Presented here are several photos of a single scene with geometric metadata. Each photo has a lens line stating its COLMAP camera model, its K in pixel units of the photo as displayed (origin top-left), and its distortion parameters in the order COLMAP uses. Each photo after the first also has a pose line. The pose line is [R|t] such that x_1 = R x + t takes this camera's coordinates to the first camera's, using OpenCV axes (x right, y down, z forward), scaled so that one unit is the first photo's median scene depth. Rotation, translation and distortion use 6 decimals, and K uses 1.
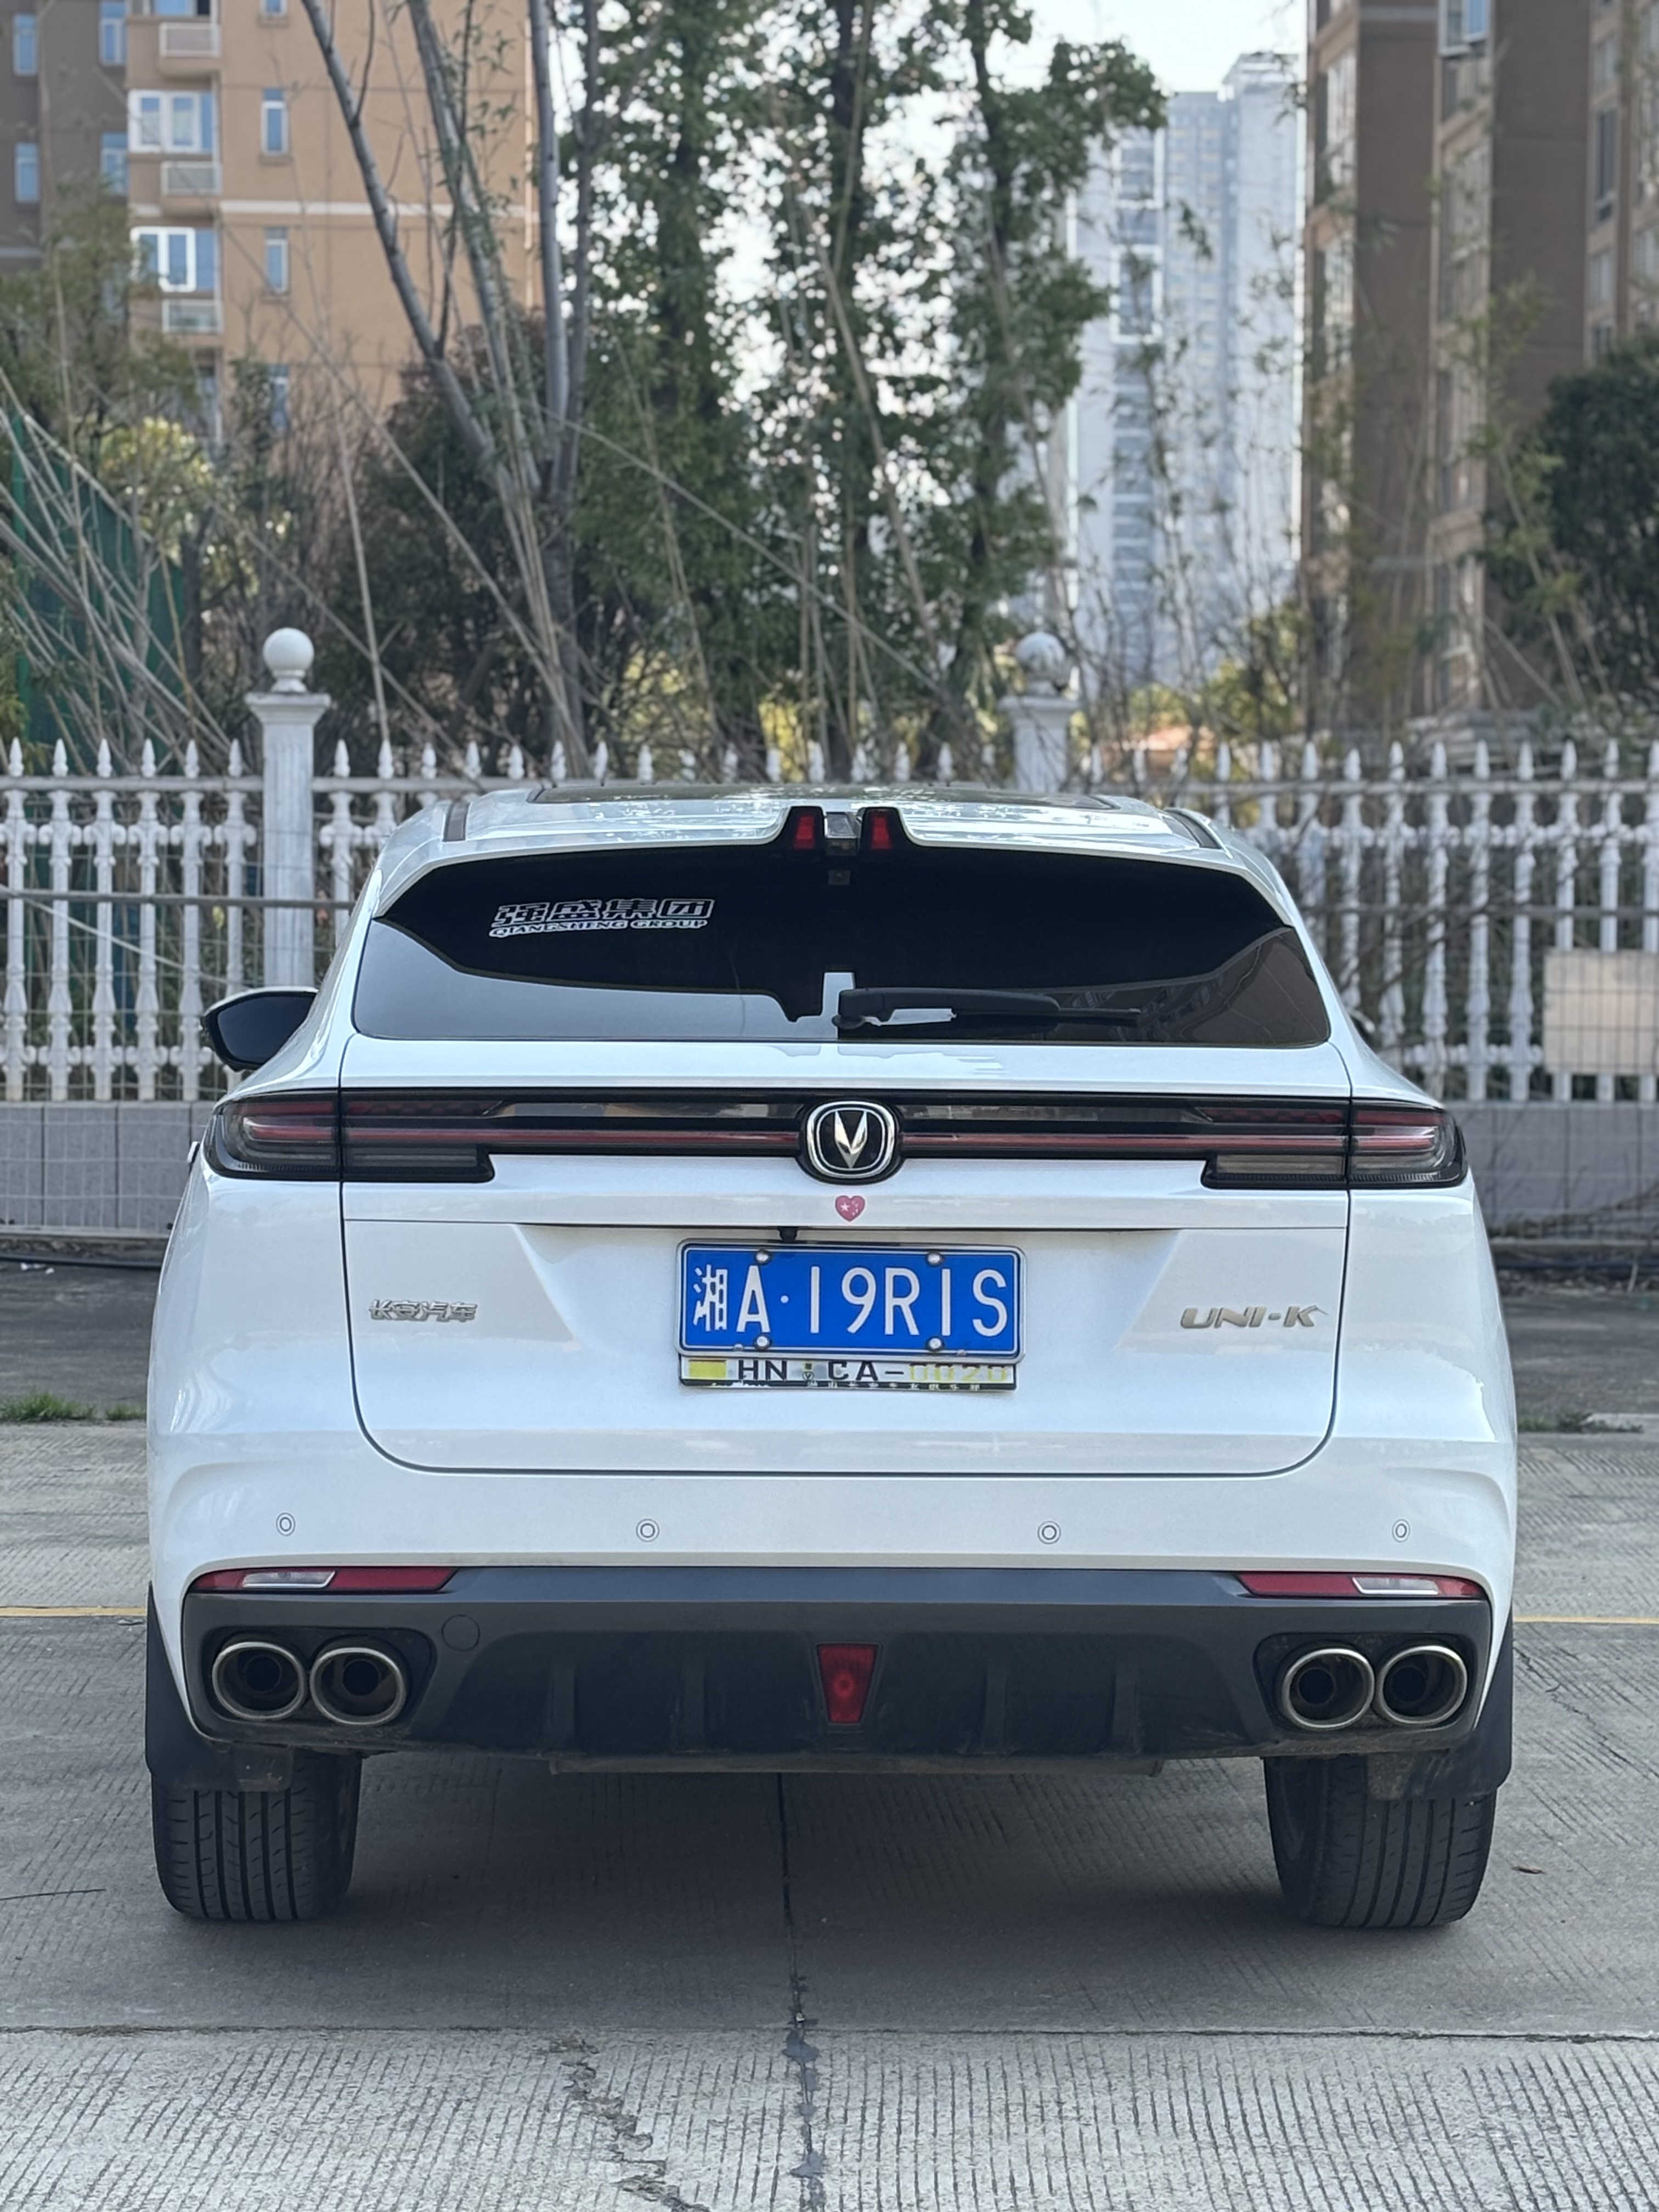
lens RADIAL K [[5327.6, 0, 832.0], [0, 5327.6, 1119.6], [0, 0, 1]] dist [0.337180, 0.000000]
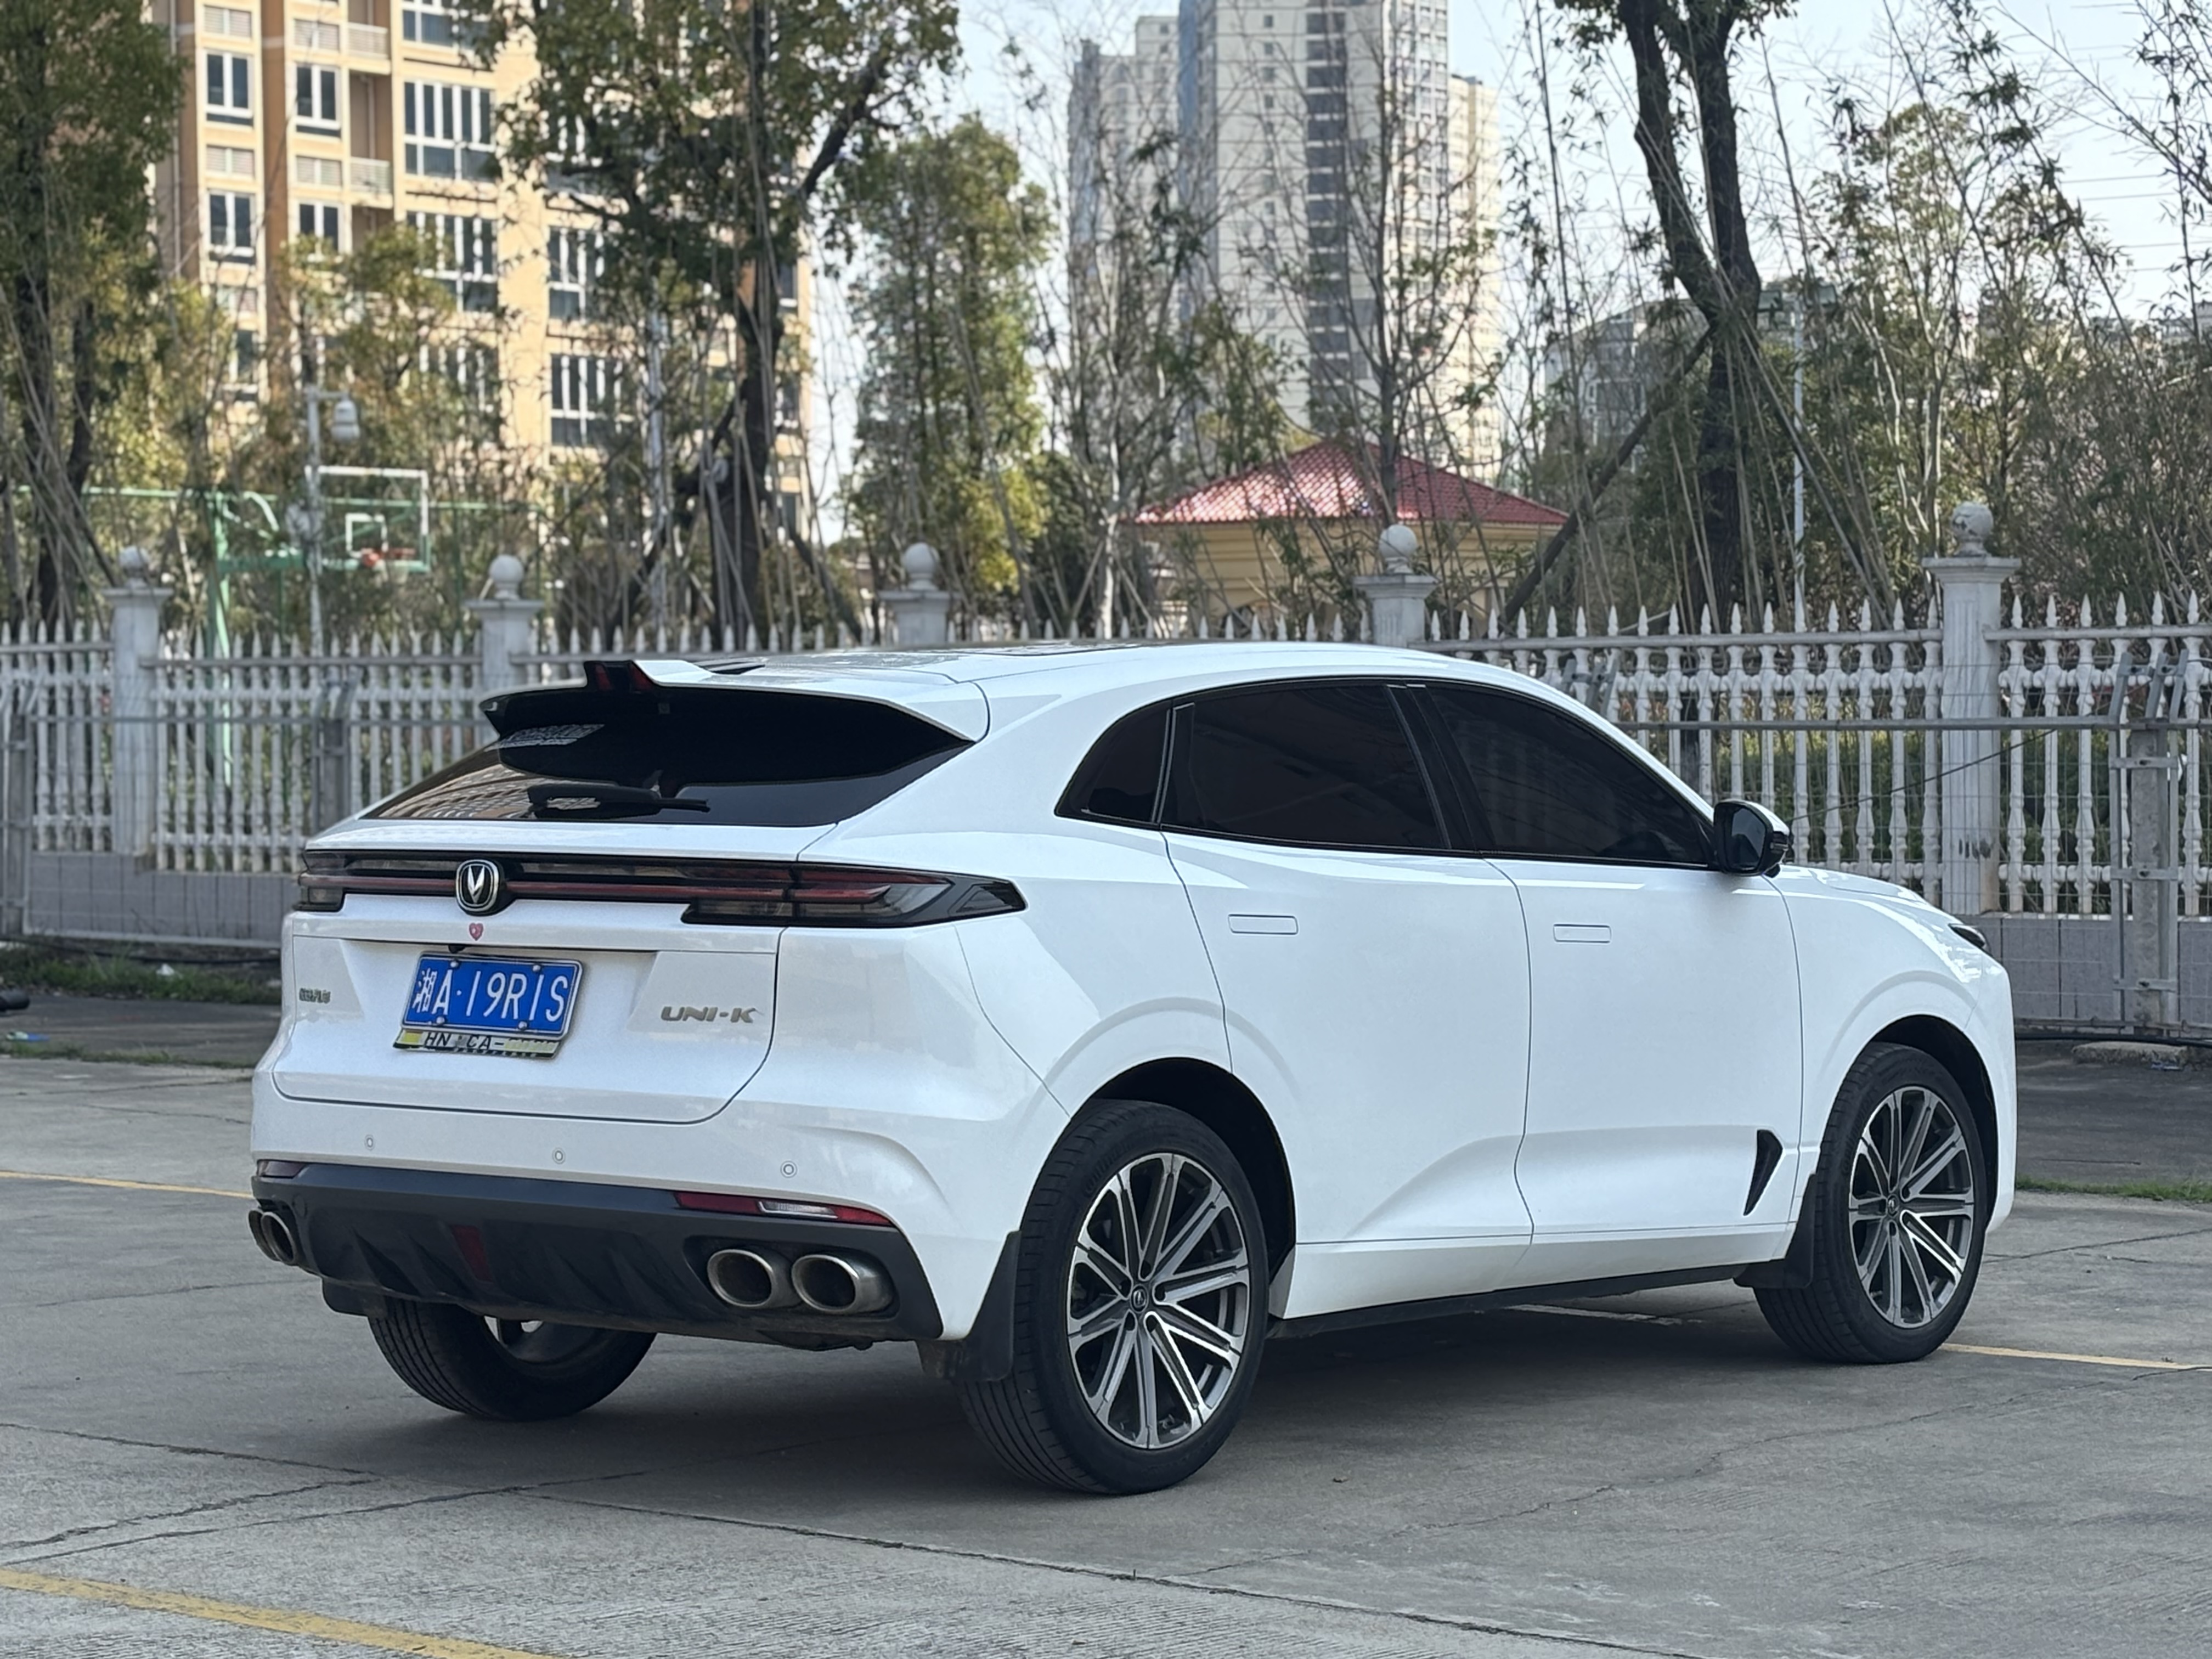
lens RADIAL K [[5327.6, 0, 1117.8], [0, 5327.6, 833.1], [0, 0, 1]] dist [0.337180, 0.000000]
pose [[0.796721, 0.010224, -0.604261, 1.024732], [-0.025296, 0.999545, -0.016442, 0.009132], [0.603818, 0.028385, 0.796617, -0.076509]]
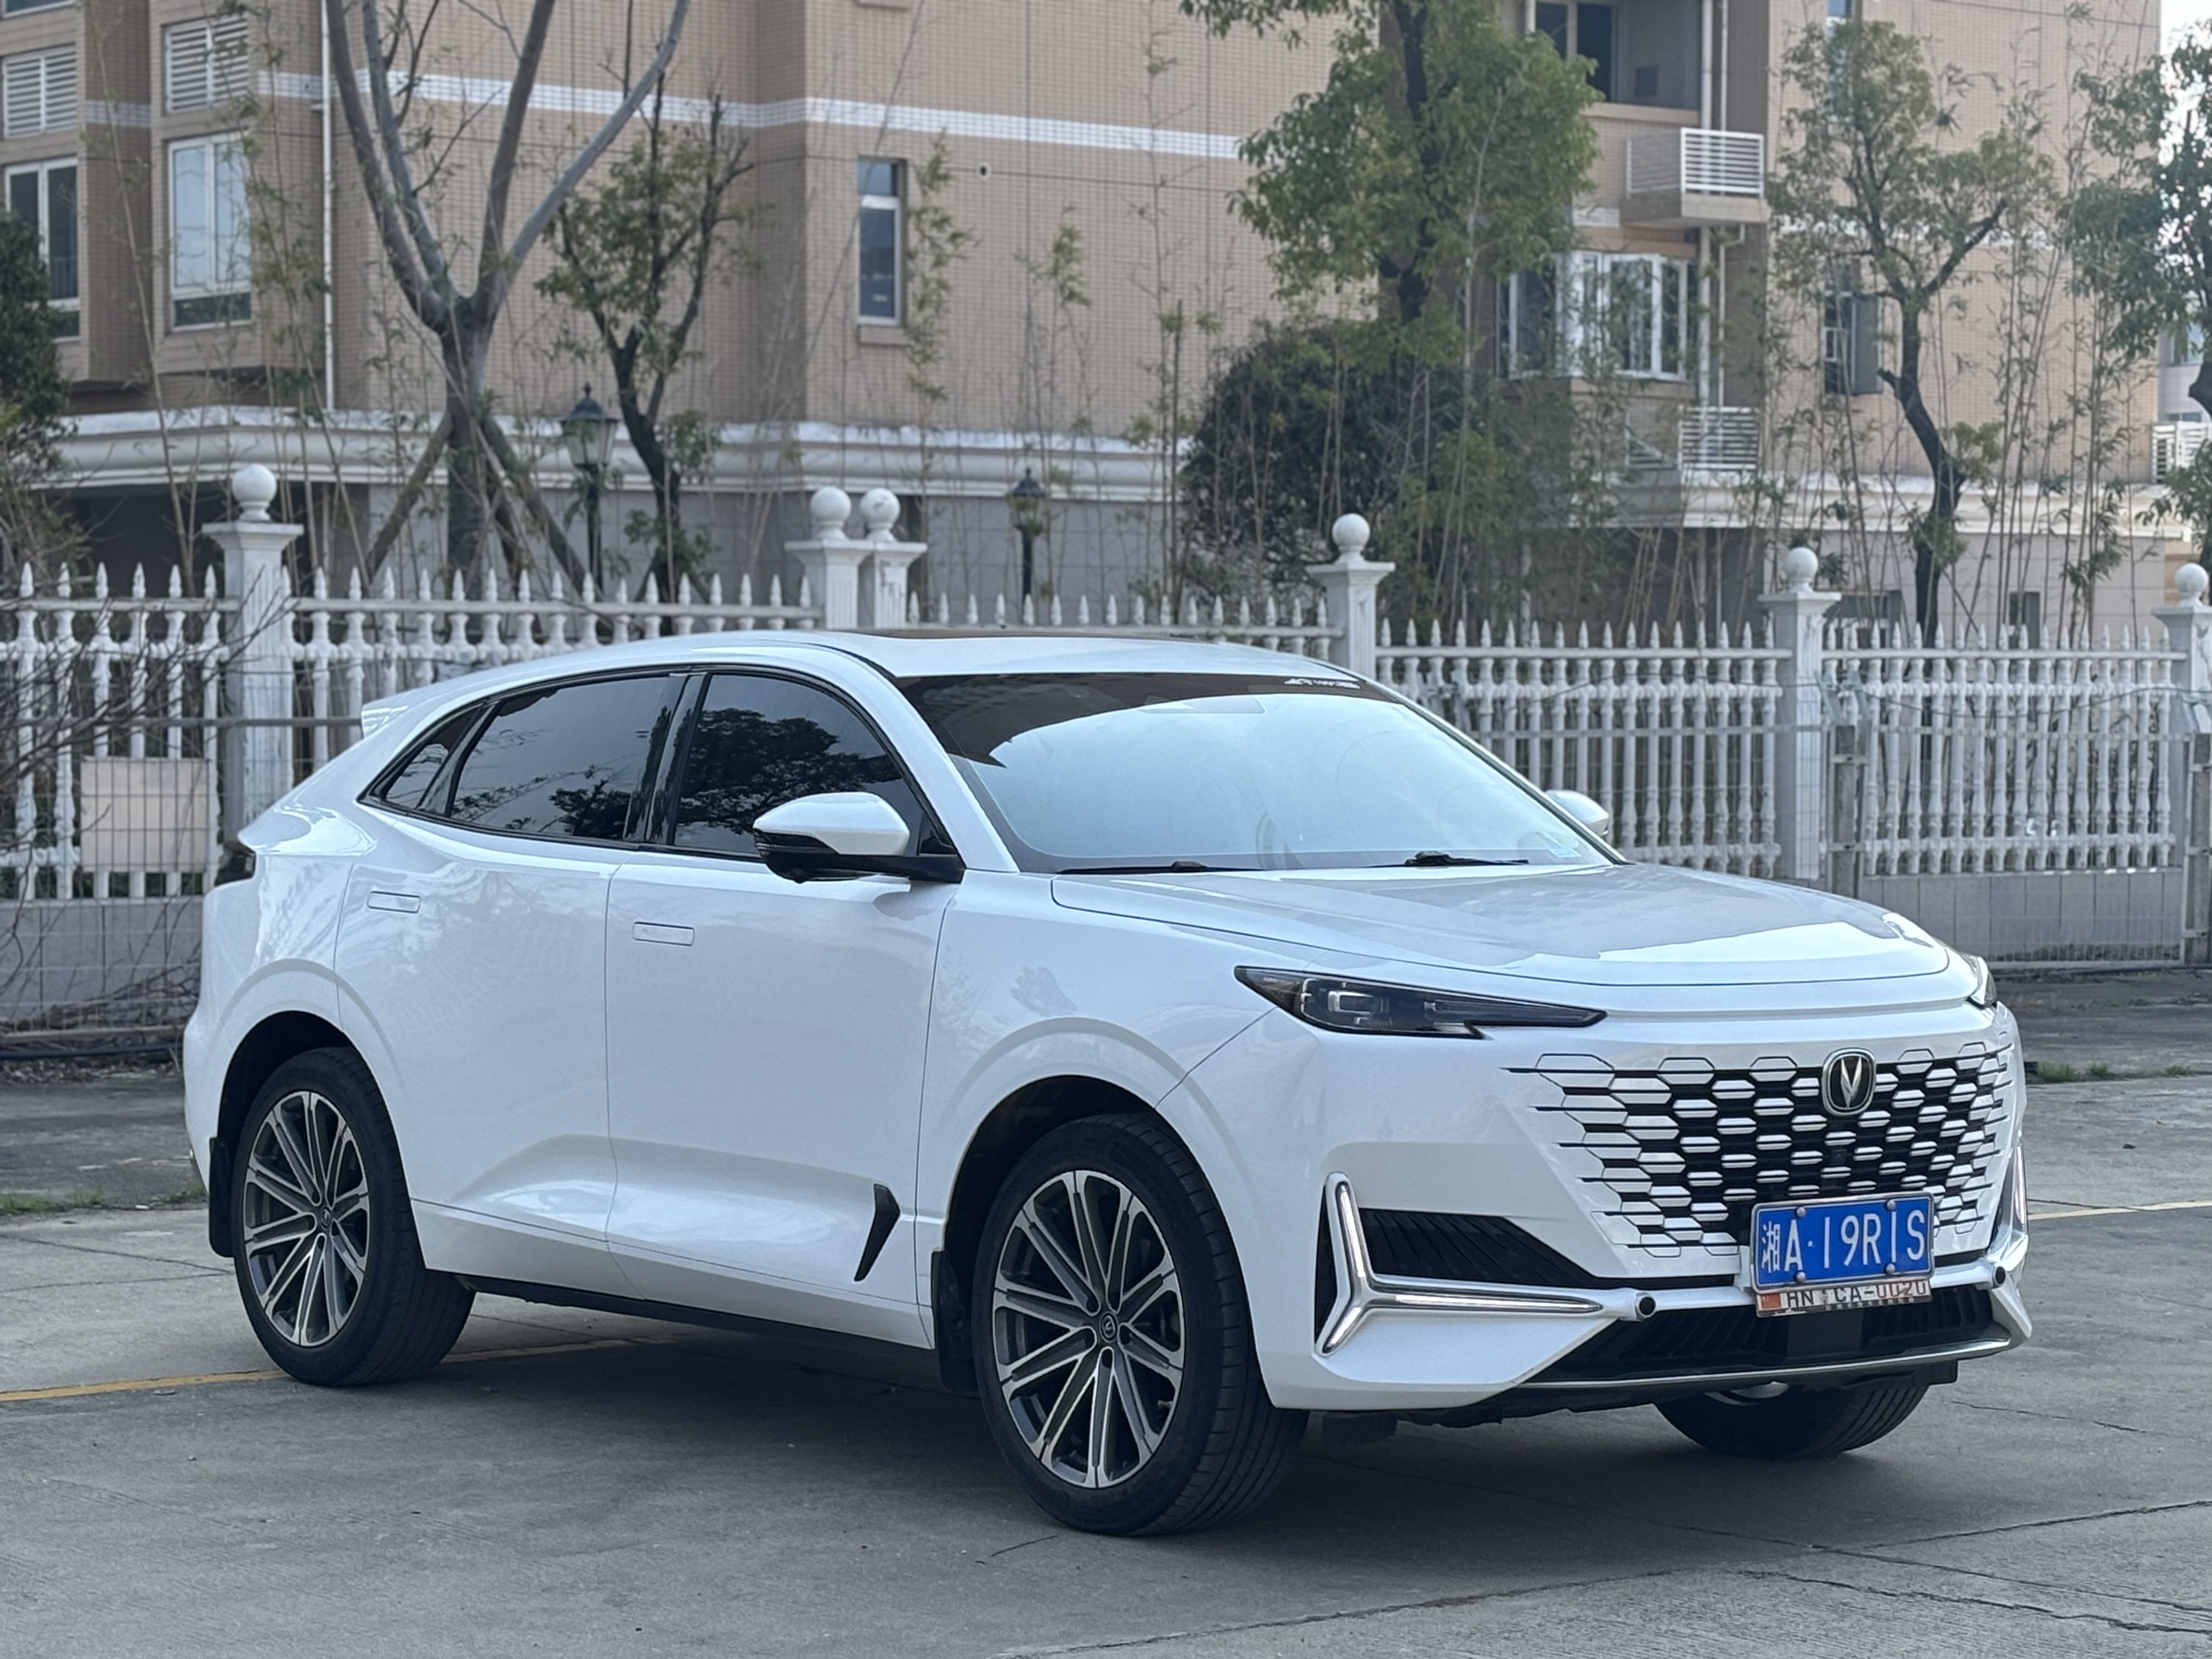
lens RADIAL K [[5535.1, 0, 1271.0], [0, 5535.1, 777.0], [0, 0, 1]] dist [0.174382, 0.000000]
pose [[0.754517, -0.008020, 0.656231, -1.037961], [0.026016, 0.999505, -0.017698, -0.004815], [-0.655764, 0.030425, 0.754352, 0.033281]]
